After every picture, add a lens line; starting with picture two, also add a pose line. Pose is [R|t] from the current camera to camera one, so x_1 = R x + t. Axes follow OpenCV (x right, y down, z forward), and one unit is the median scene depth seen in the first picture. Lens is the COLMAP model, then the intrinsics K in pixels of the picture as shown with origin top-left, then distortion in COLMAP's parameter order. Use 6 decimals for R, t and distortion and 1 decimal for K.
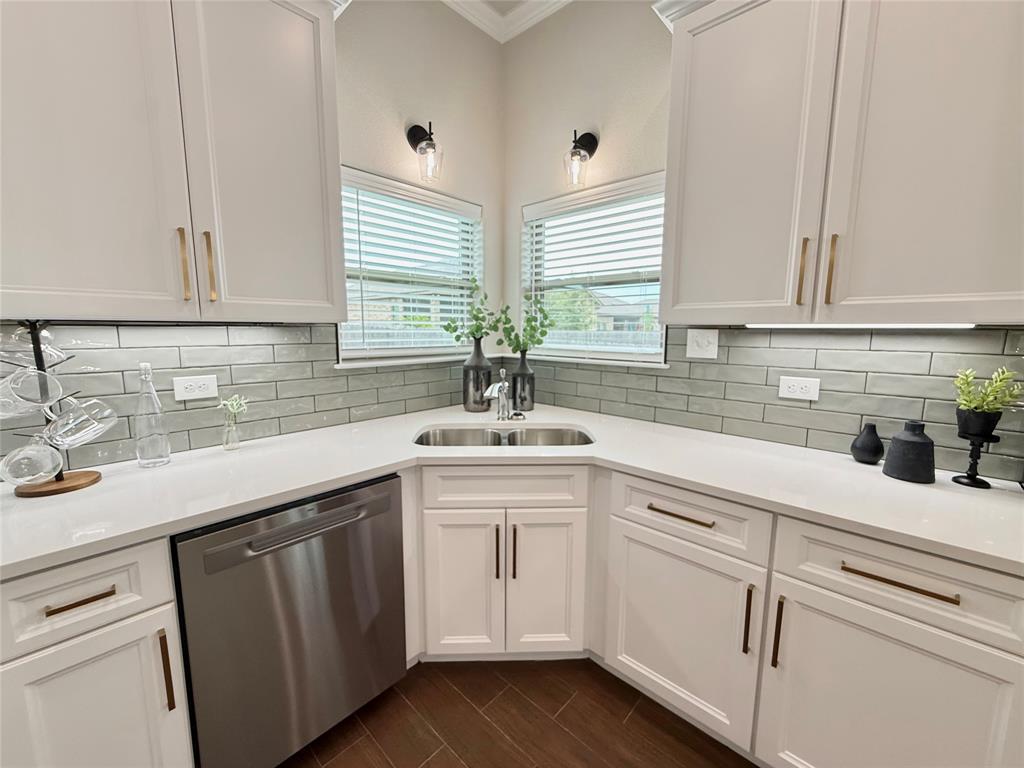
lens RADIAL K [[410.3, 0, 510.8], [0, 410.3, 383.3], [0, 0, 1]] dist [0.000529, -0.000253]
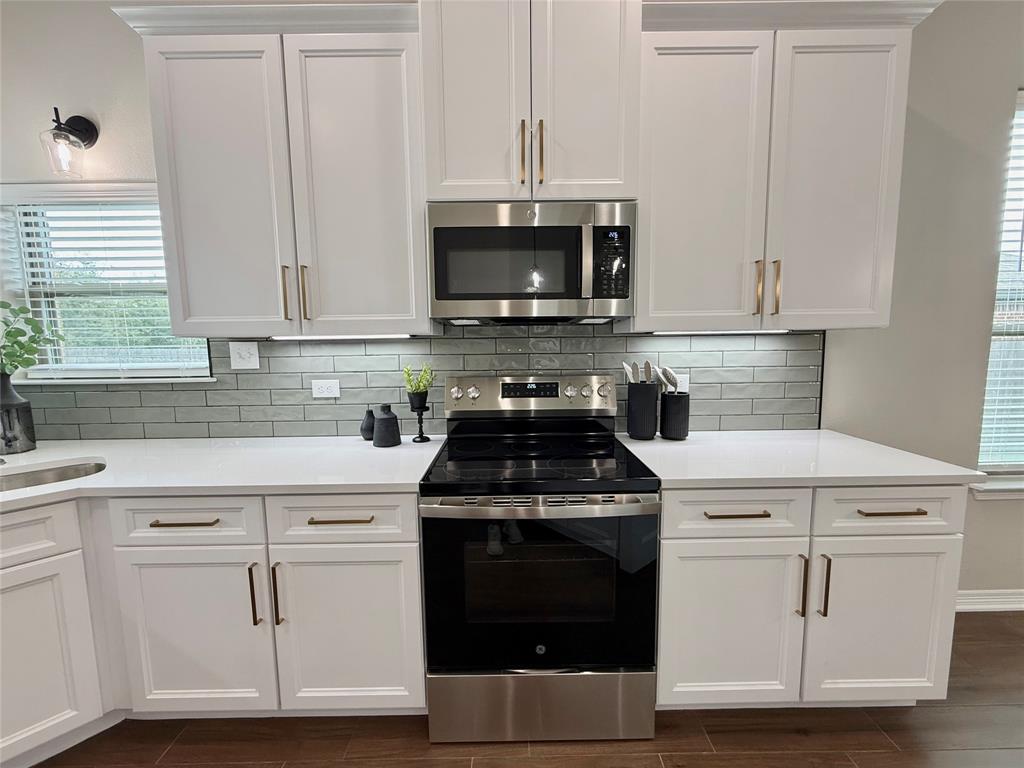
lens RADIAL K [[403.9, 0, 512.0], [0, 403.9, 384.0], [0, 0, 1]] dist [-0.000754, -0.000018]
pose [[0.725966, -0.090483, 0.681753, 0.244307], [0.107894, 0.994016, 0.017036, 0.032491], [-0.679215, 0.061190, 0.731384, -0.220763]]
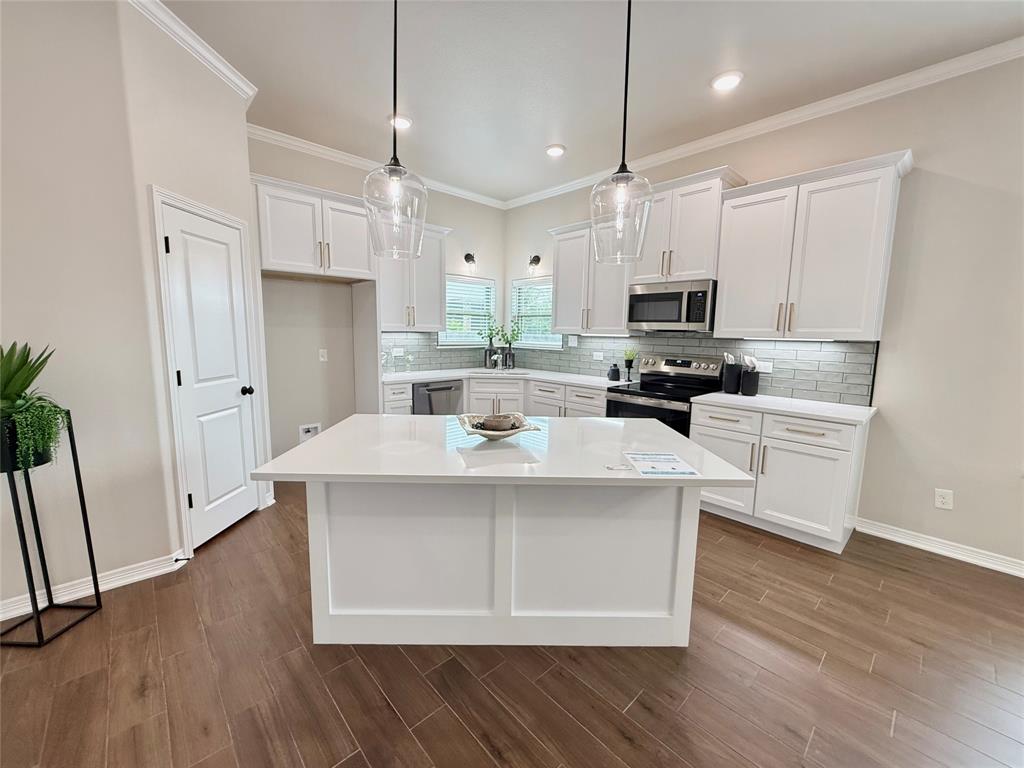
lens RADIAL K [[410.3, 0, 510.8], [0, 410.3, 383.3], [0, 0, 1]] dist [0.000529, -0.000253]
pose [[0.997477, 0.020284, -0.068035, 0.243167], [-0.020750, 0.999766, -0.006141, 0.199090], [0.067895, 0.007538, 0.997664, -1.652315]]
